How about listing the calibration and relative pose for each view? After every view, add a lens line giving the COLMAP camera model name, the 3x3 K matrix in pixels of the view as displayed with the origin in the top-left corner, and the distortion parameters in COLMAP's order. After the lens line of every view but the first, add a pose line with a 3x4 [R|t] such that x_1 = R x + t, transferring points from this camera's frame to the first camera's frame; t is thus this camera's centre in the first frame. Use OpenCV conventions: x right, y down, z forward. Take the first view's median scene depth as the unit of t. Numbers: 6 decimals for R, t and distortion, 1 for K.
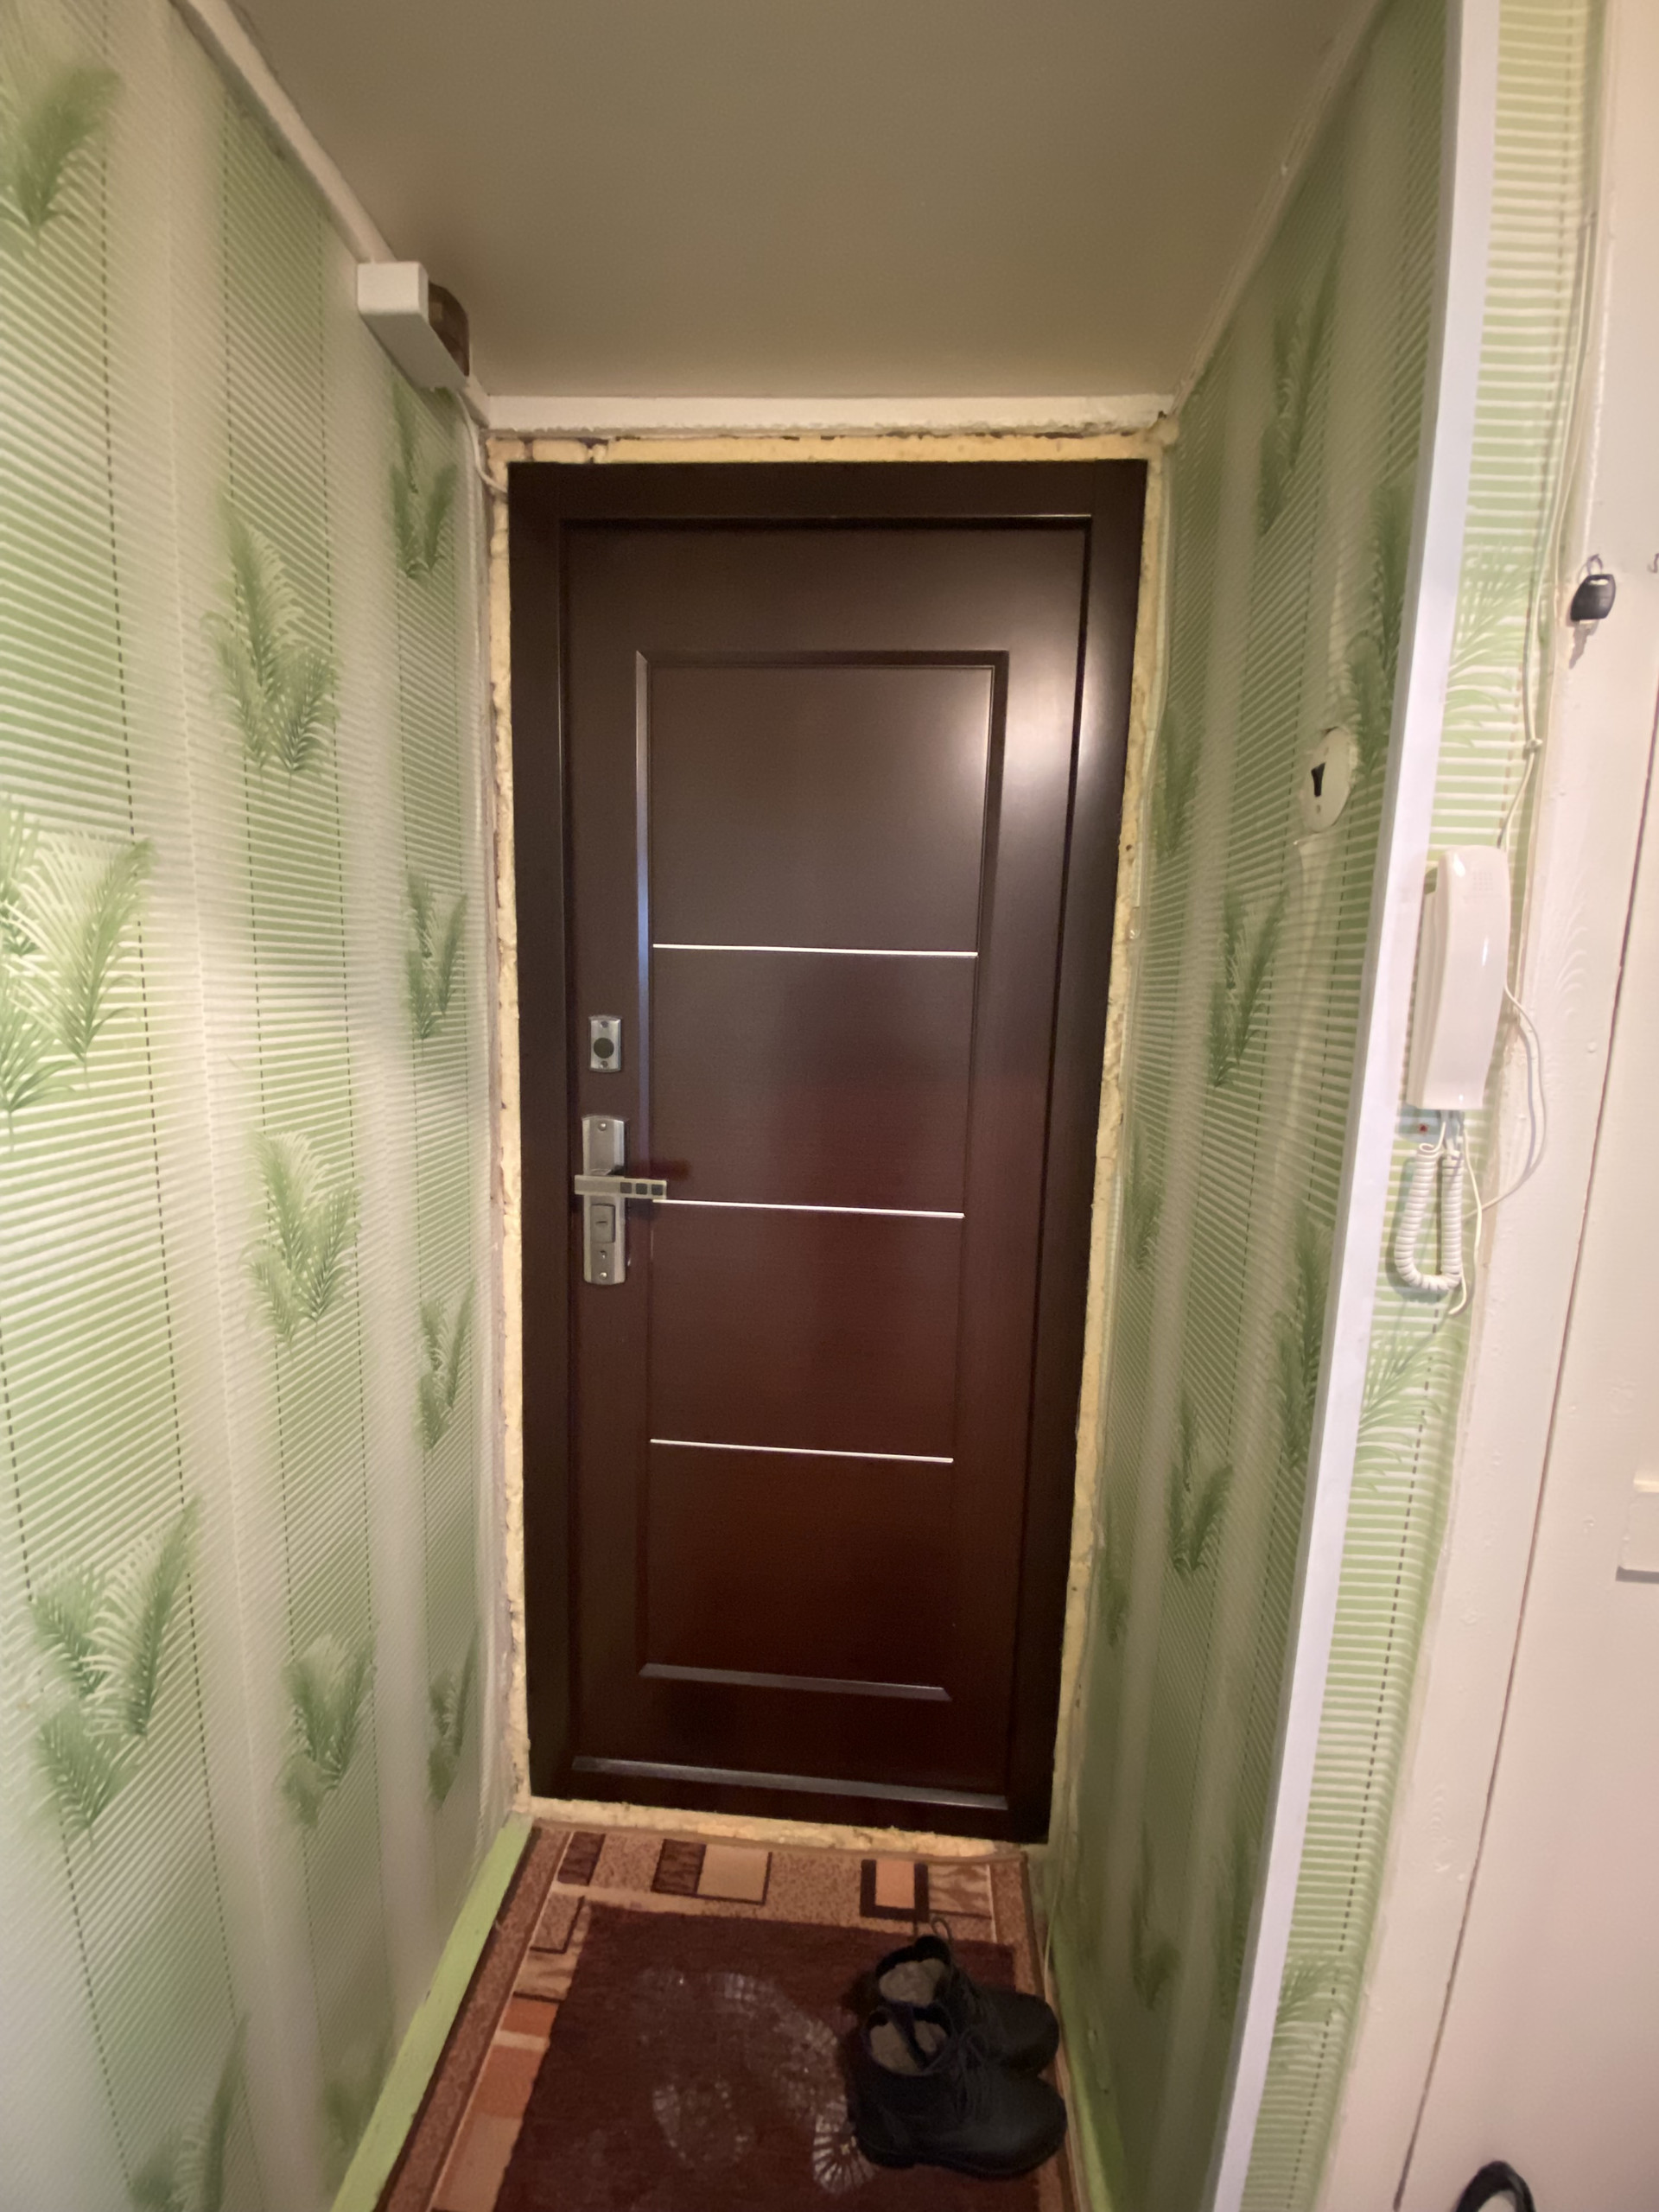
lens RADIAL K [[905.7, 0, 829.5], [0, 905.7, 1106.0], [0, 0, 1]] dist [0.029408, -0.022179]
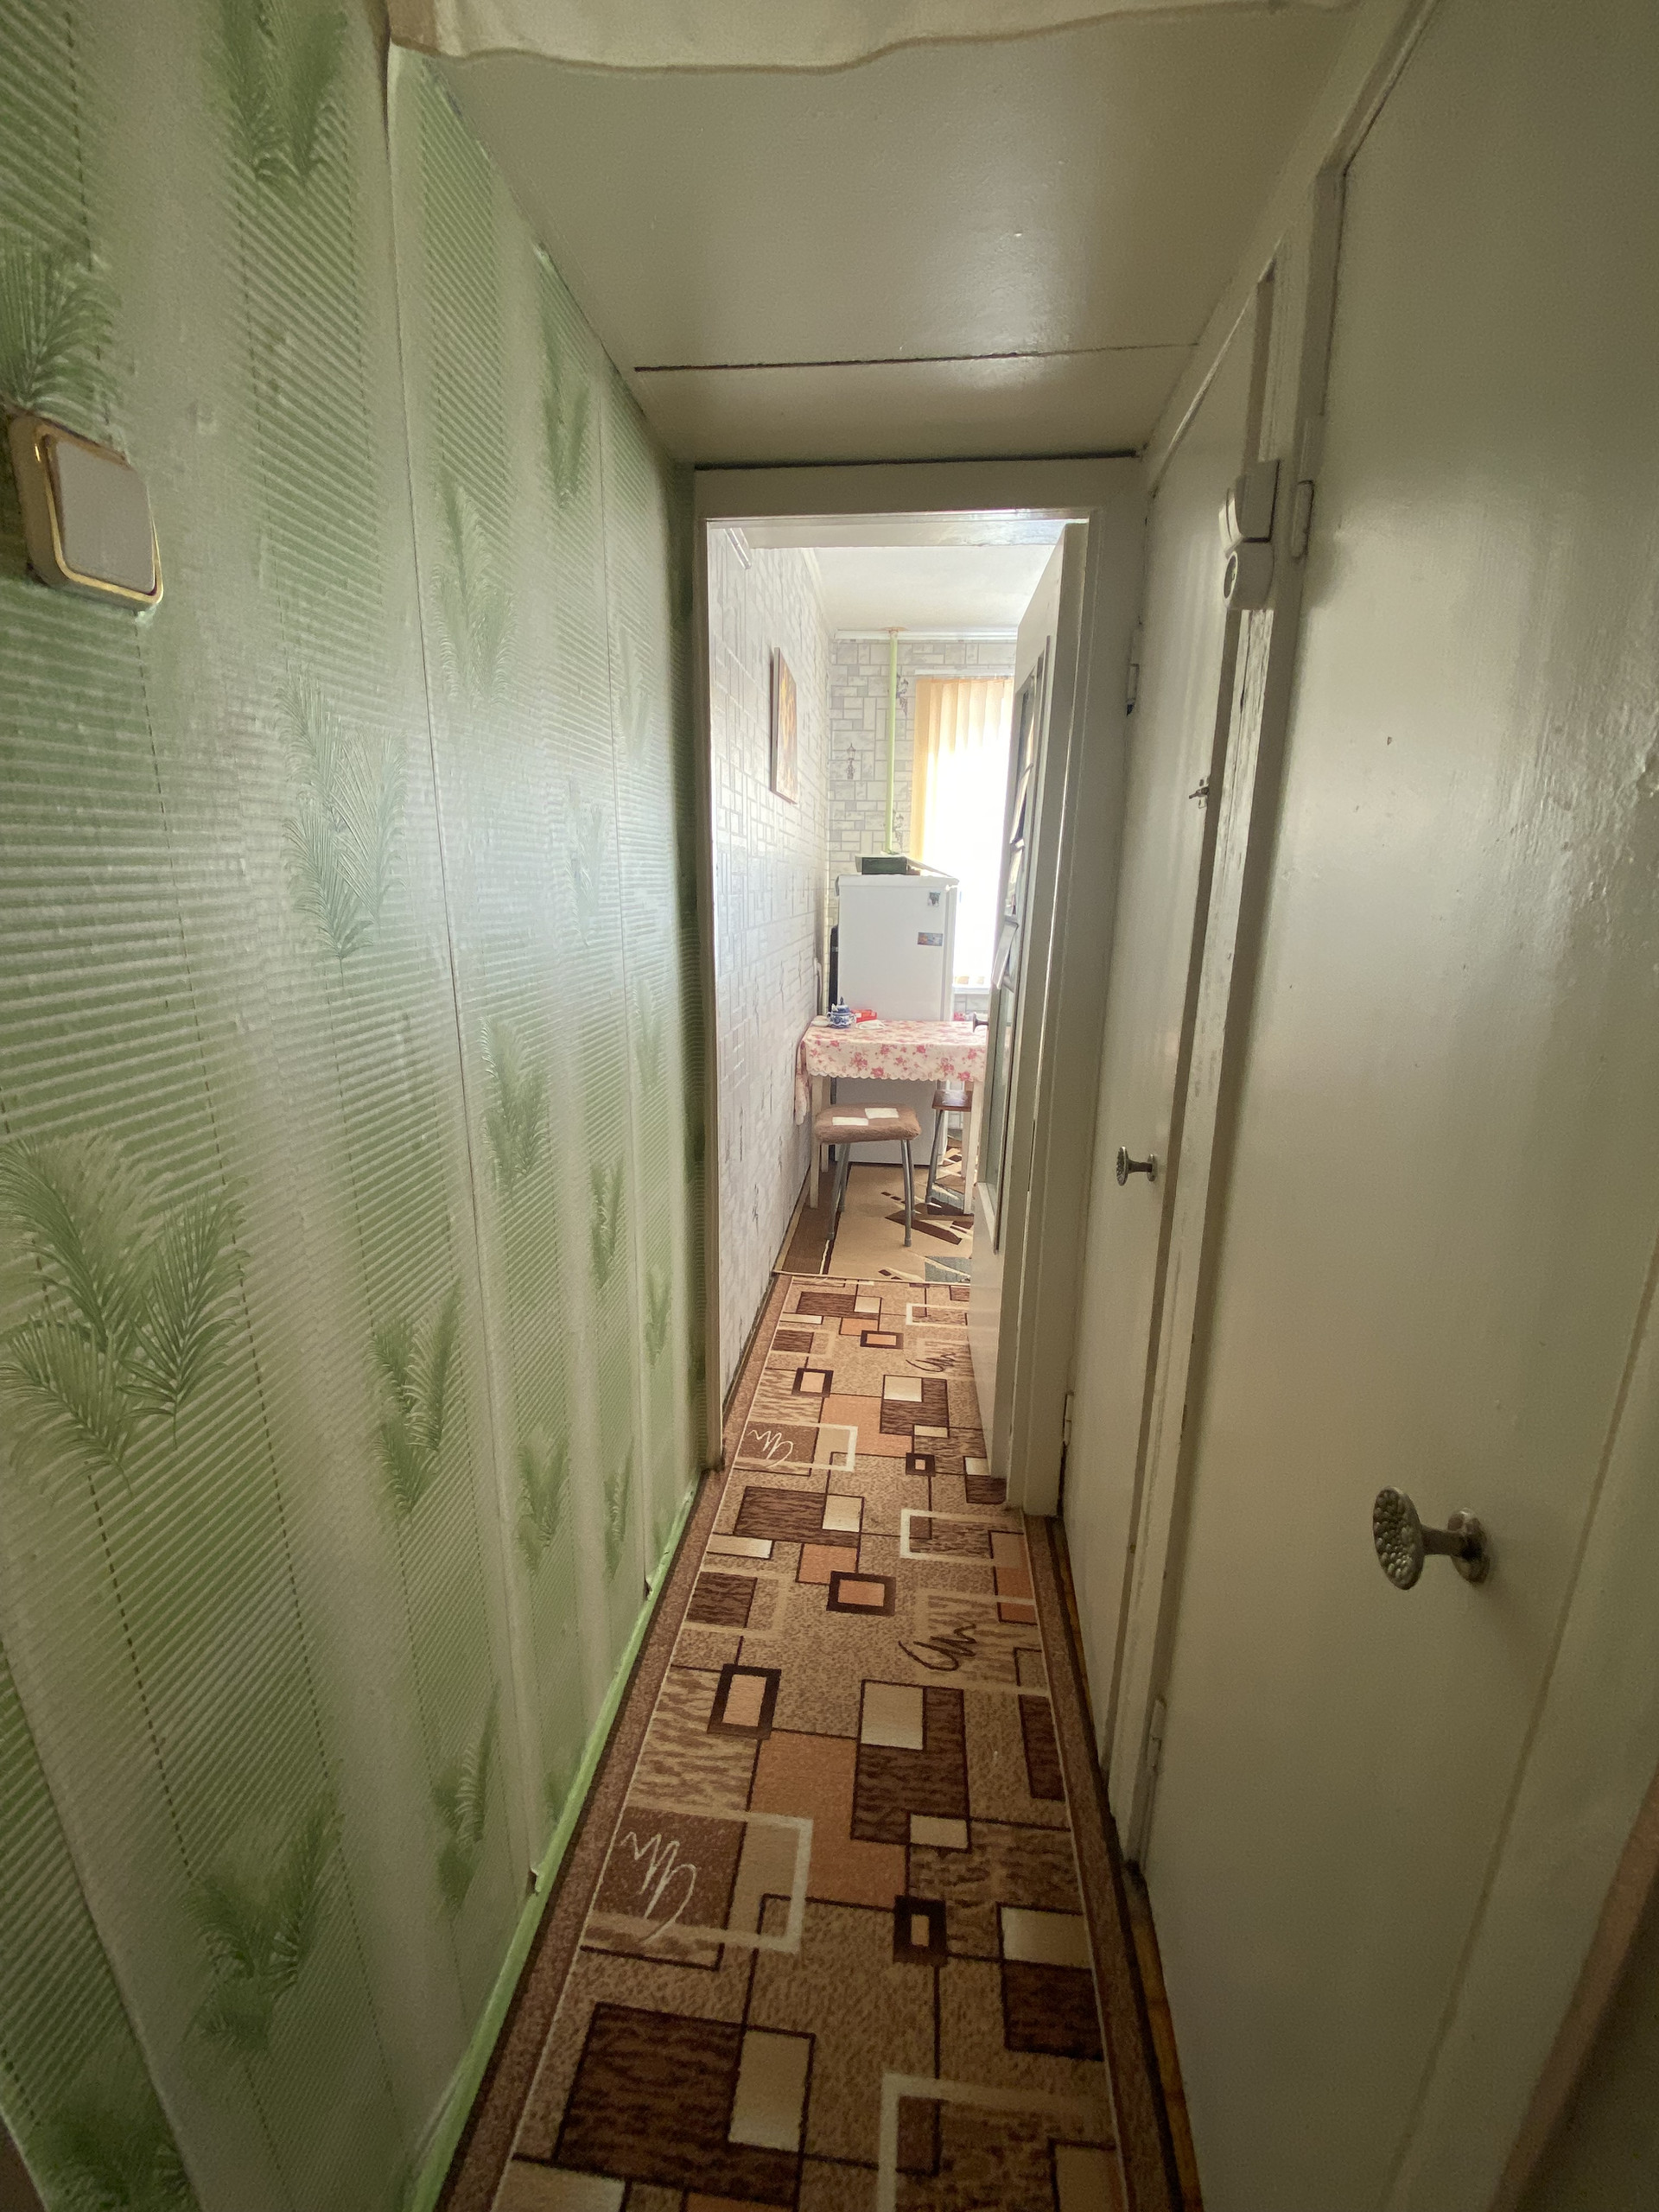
lens RADIAL K [[905.7, 0, 829.5], [0, 905.7, 1106.0], [0, 0, 1]] dist [0.029408, -0.022179]
pose [[0.998184, -0.002160, -0.060199, -0.061948], [0.009757, 0.991958, 0.126192, -0.055889], [0.059442, -0.126550, 0.990178, 0.415952]]
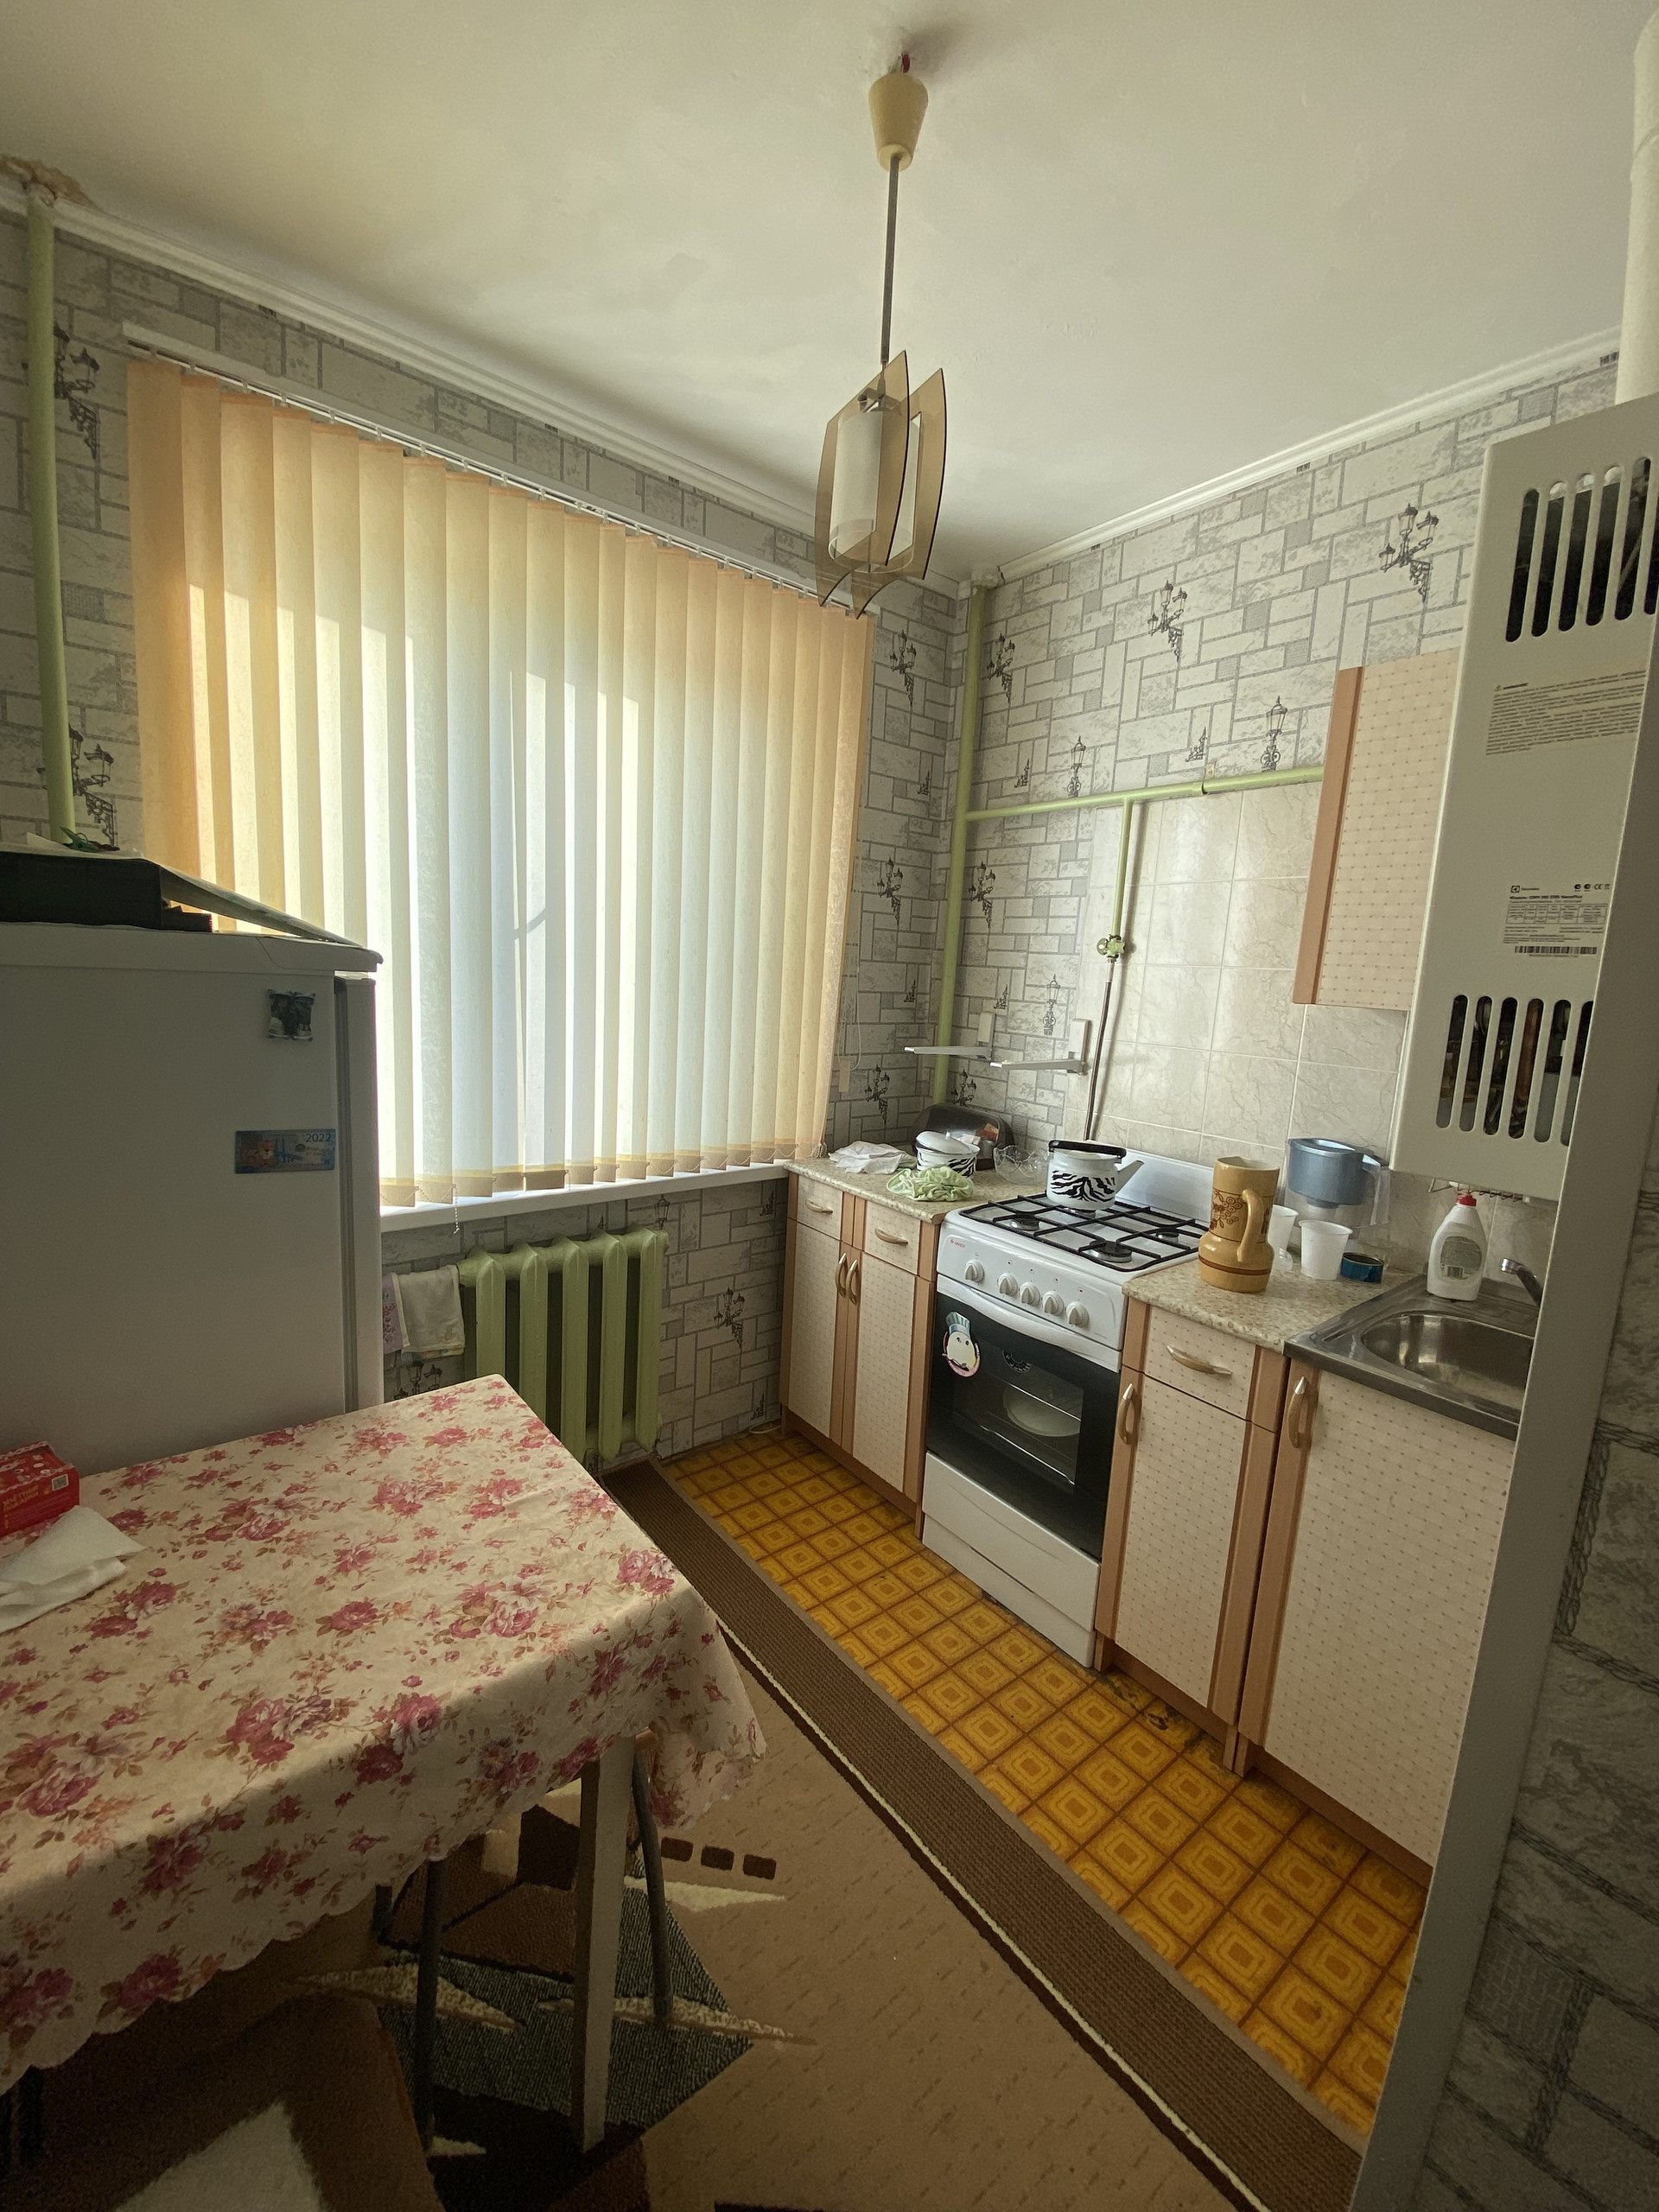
lens RADIAL K [[869.3, 0, 829.5], [0, 869.3, 1106.0], [0, 0, 1]] dist [0.000428, -0.011430]
pose [[0.756287, -0.092674, 0.647643, -0.058722], [0.057160, 0.995491, 0.075701, -0.118769], [-0.651739, -0.020232, 0.758174, 0.960734]]
